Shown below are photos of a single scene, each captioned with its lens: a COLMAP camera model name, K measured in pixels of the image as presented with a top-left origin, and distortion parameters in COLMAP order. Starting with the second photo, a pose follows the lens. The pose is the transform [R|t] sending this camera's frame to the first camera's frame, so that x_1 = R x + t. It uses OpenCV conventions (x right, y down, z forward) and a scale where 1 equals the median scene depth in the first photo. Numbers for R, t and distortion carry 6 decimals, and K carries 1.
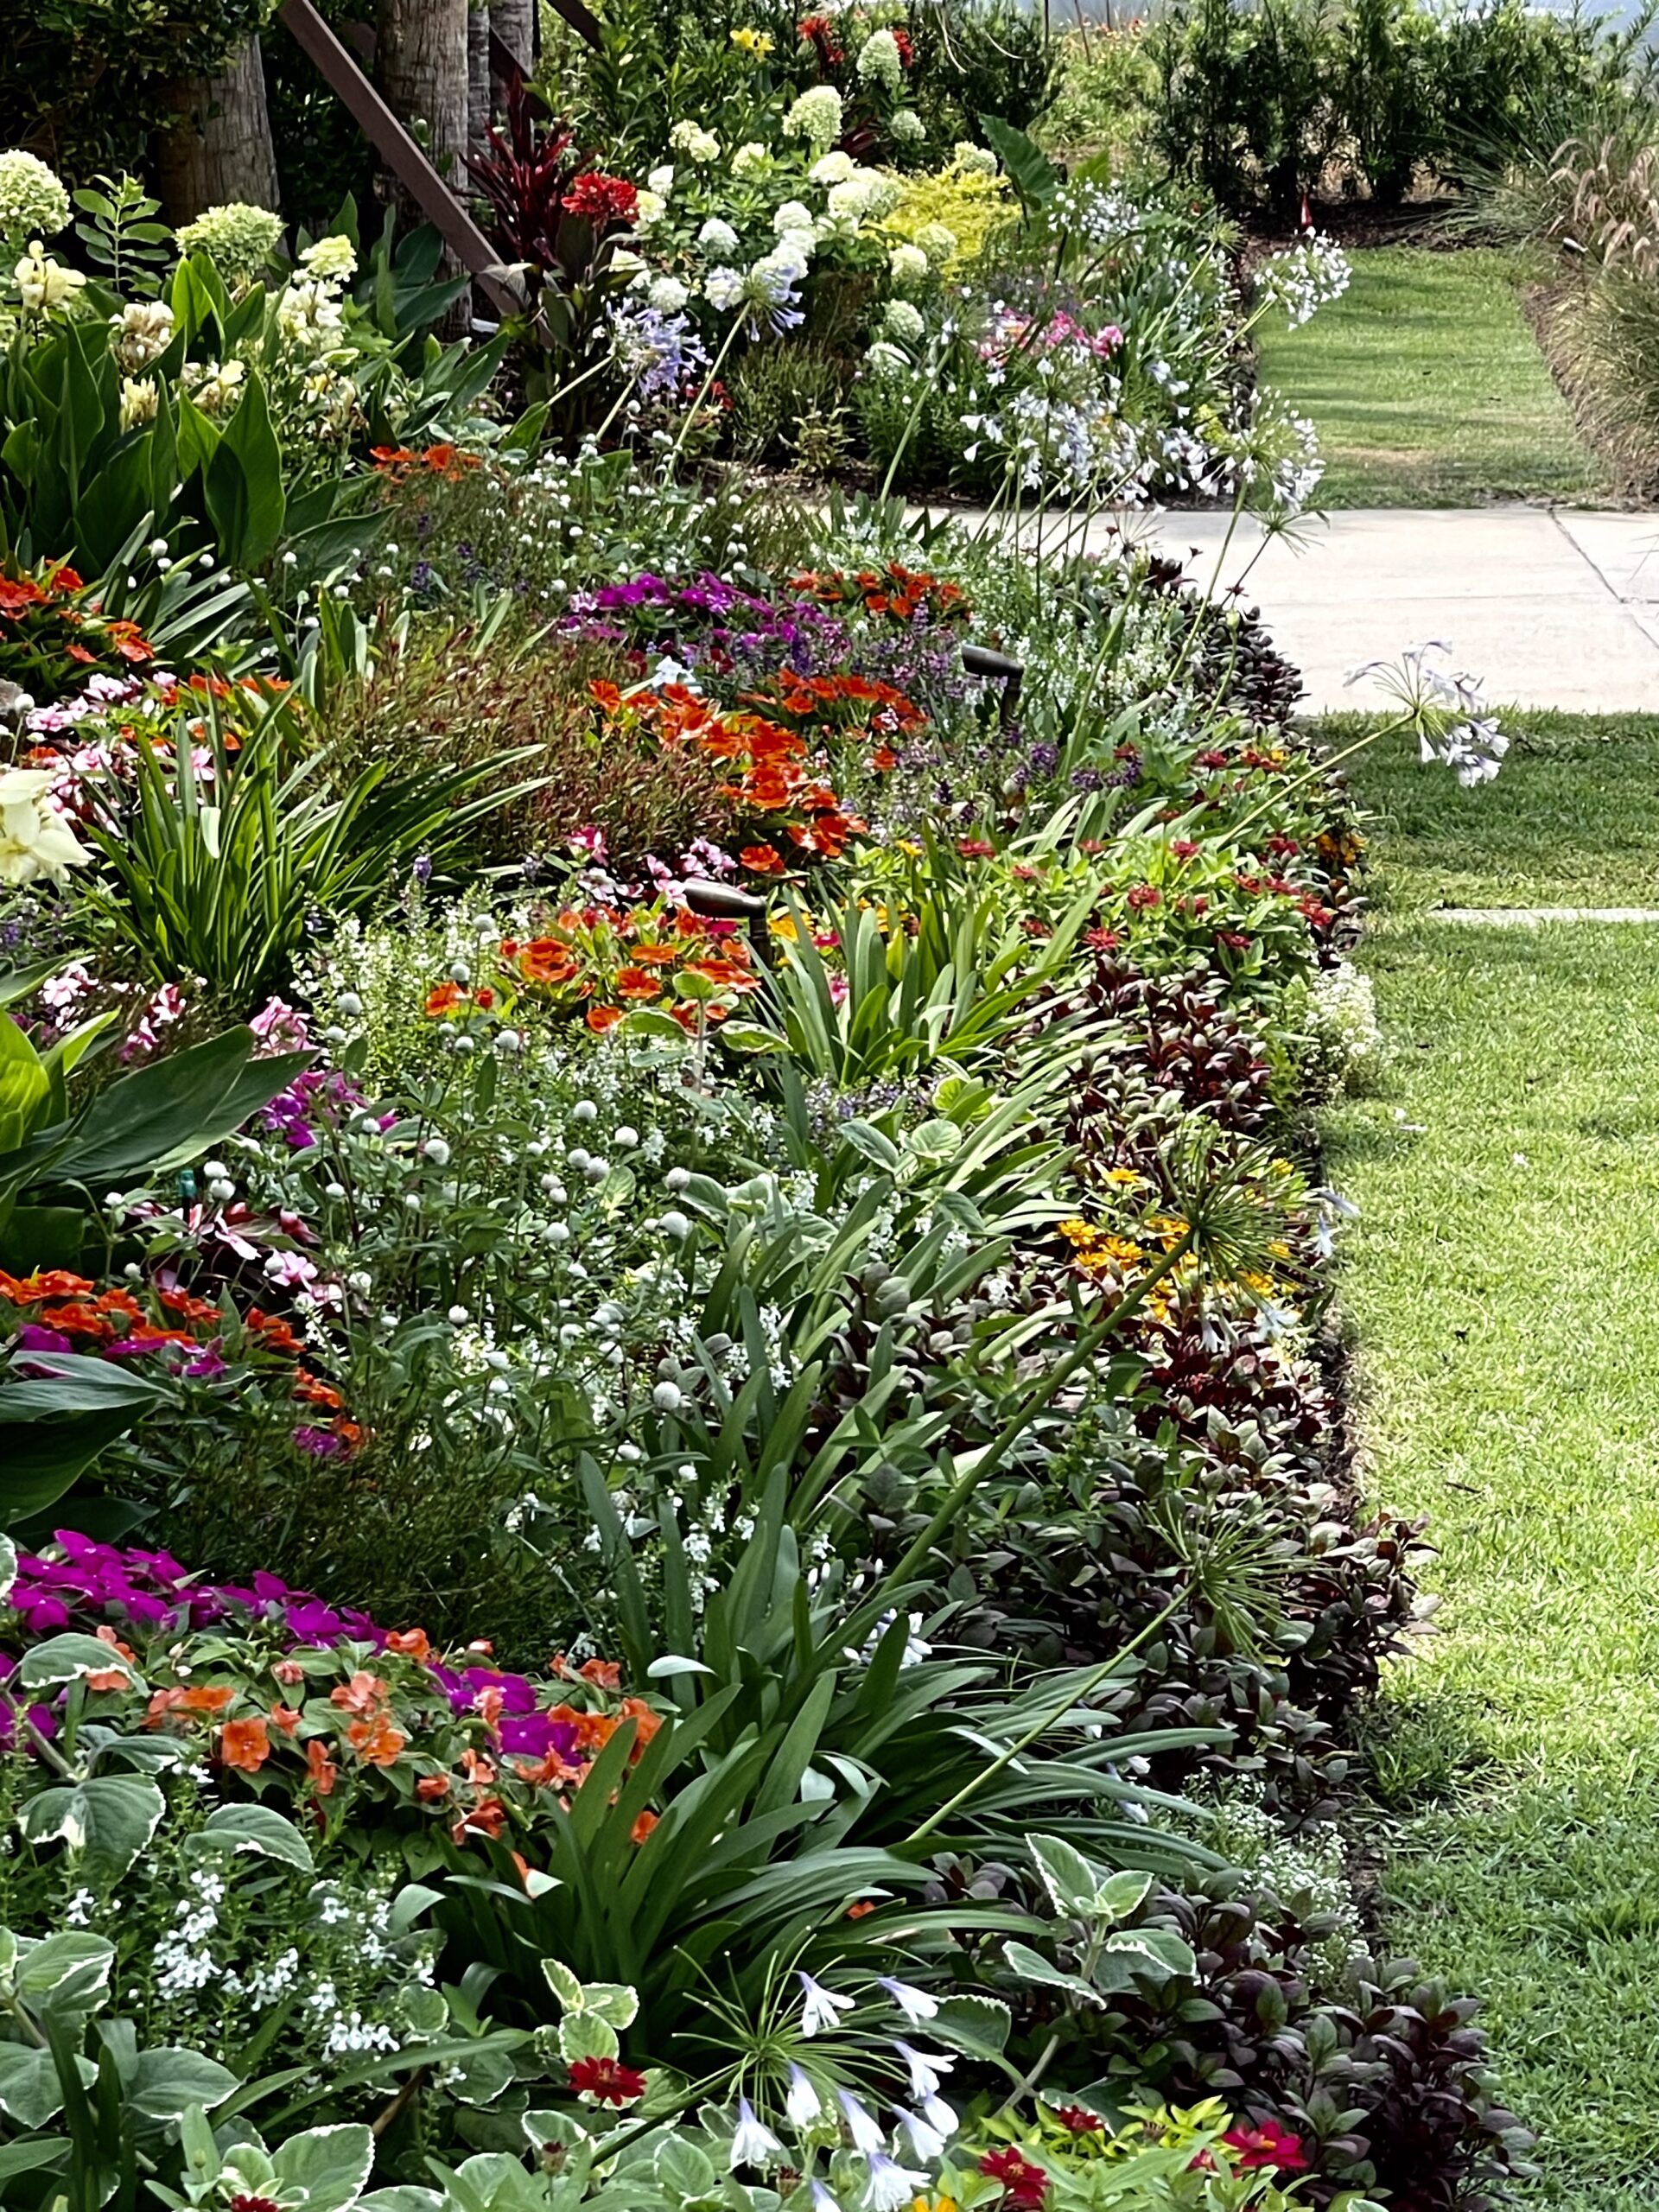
lens RADIAL K [[7700.9, 0, 834.3], [0, 7700.9, 1106.0], [0, 0, 1]] dist [0.137713, 0.000000]
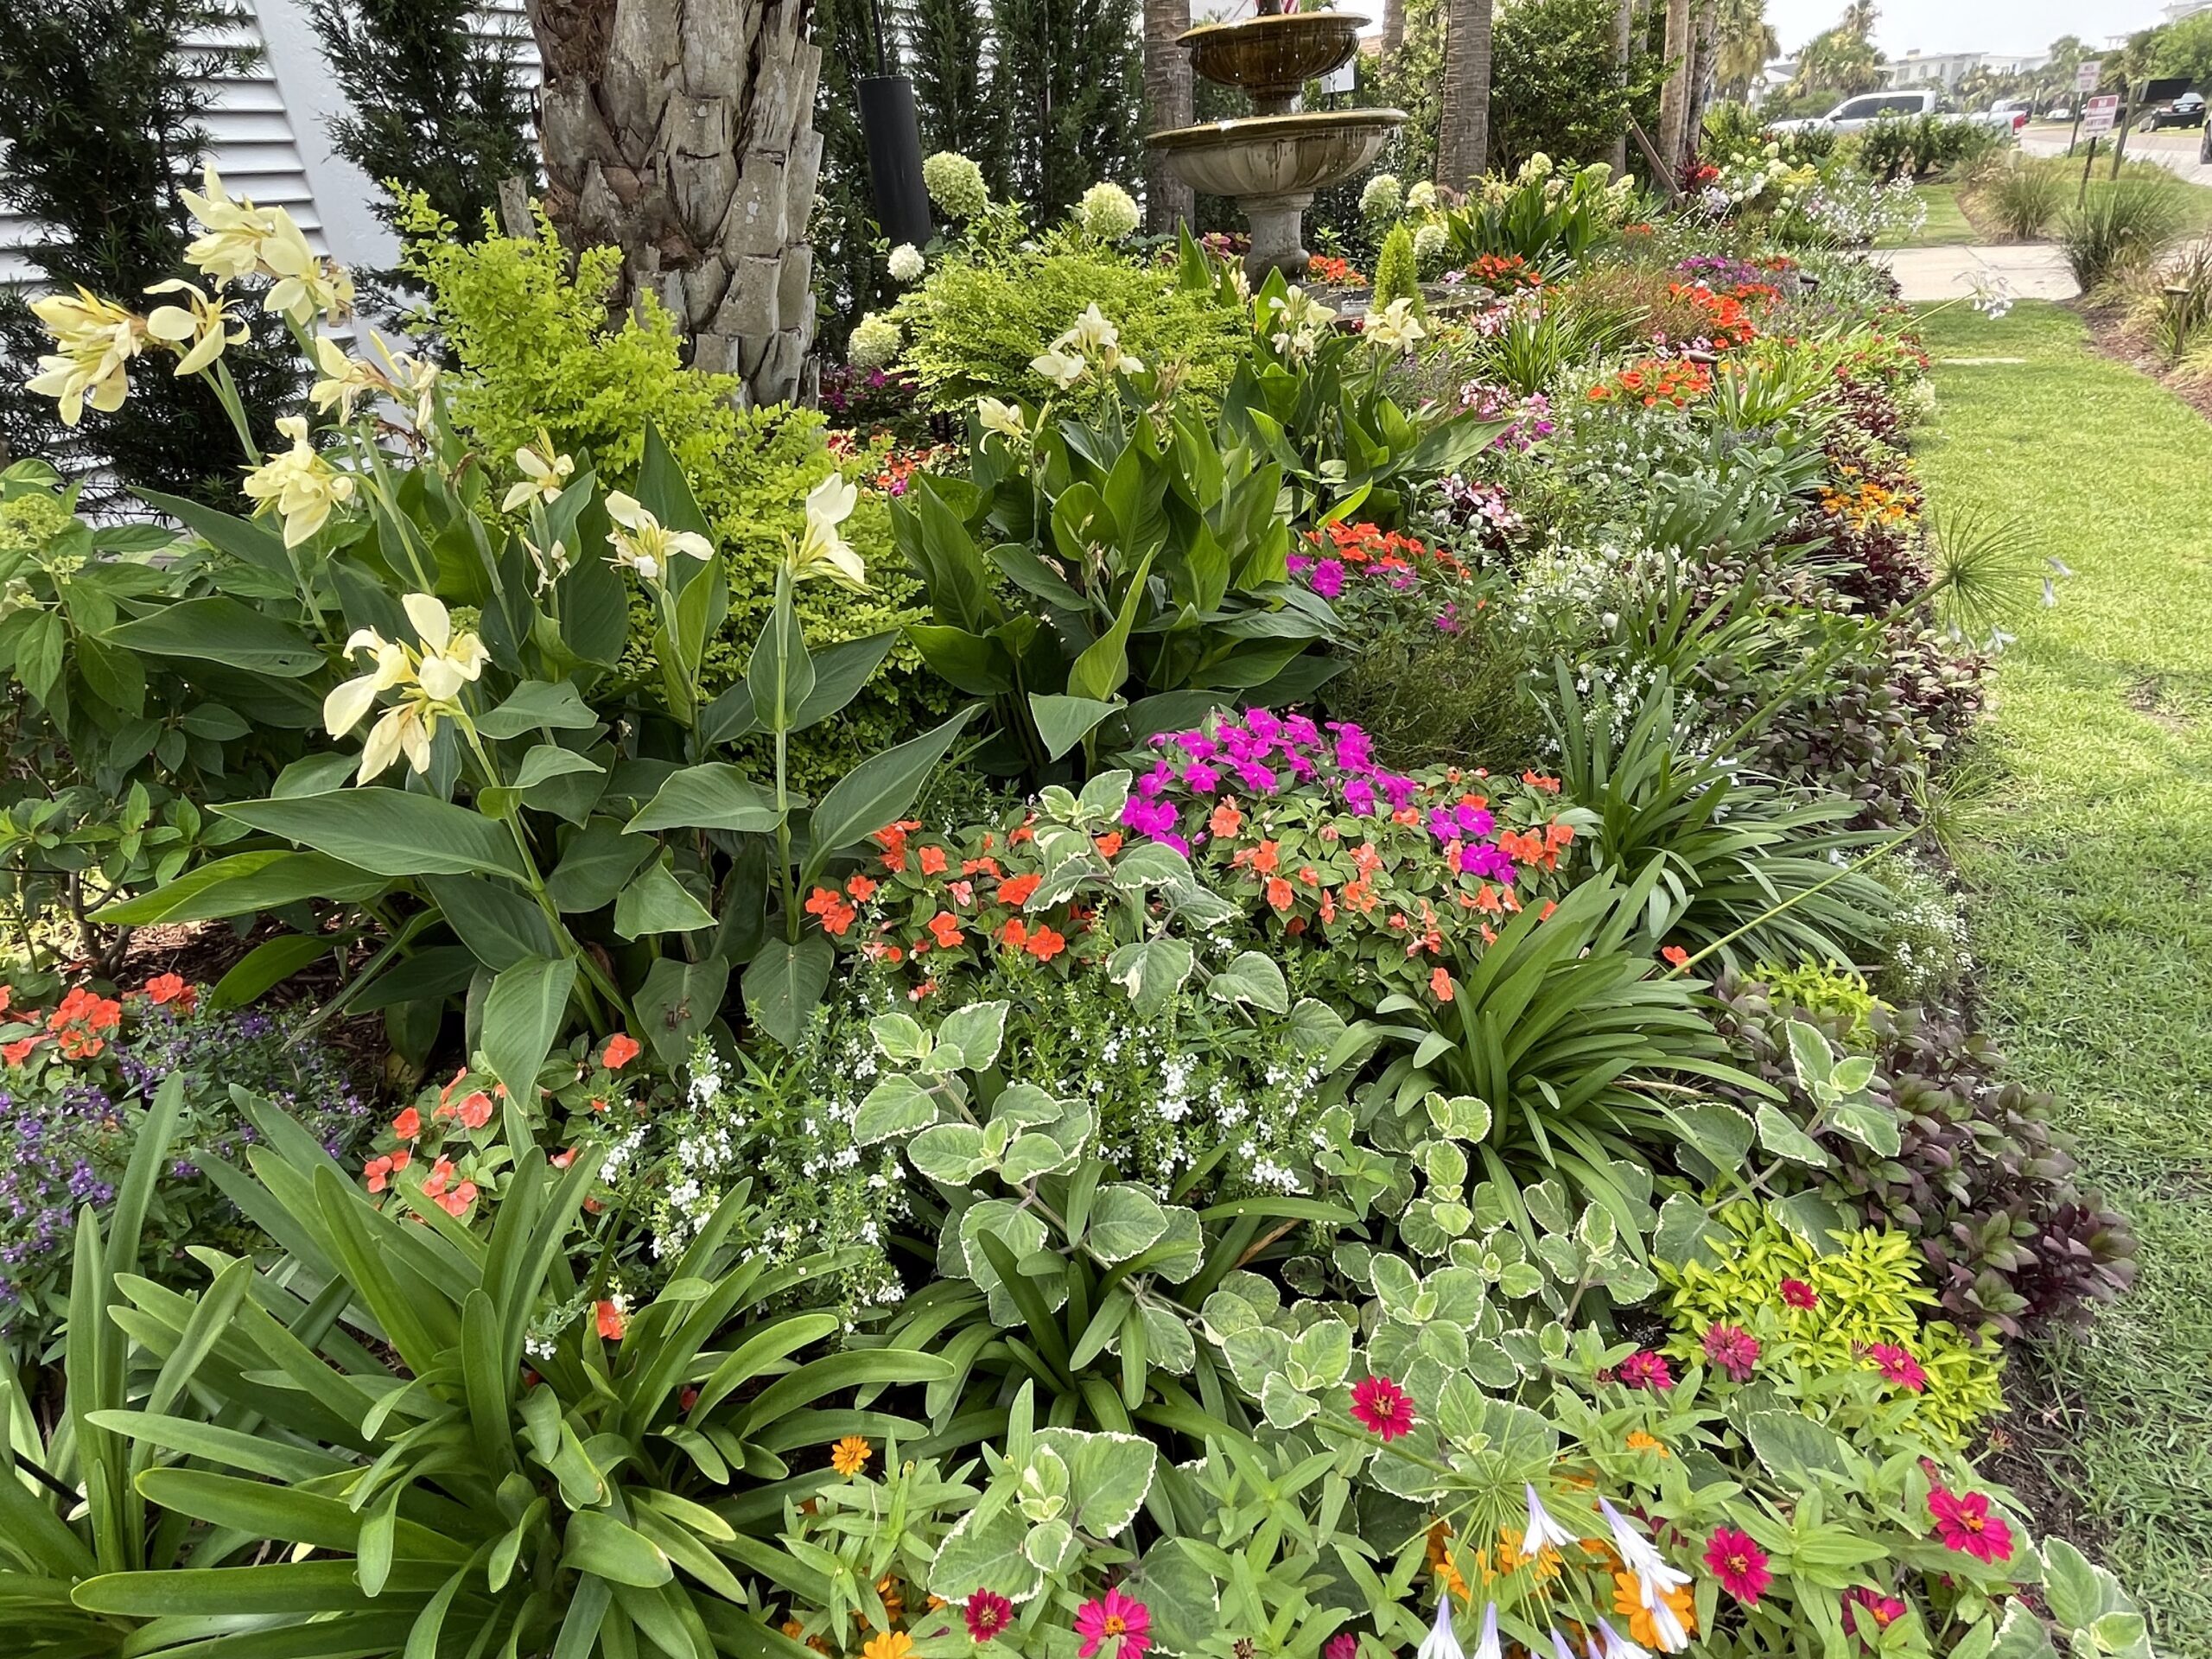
lens RADIAL K [[1298.8, 0, 1094.0], [0, 1298.8, 807.4], [0, 0, 1]] dist [-0.006834, 0.007249]
pose [[0.904201, 0.139774, -0.403589, -0.000794], [-0.010068, 0.951648, 0.307026, -0.013746], [0.426989, -0.273550, 0.861888, 0.449896]]
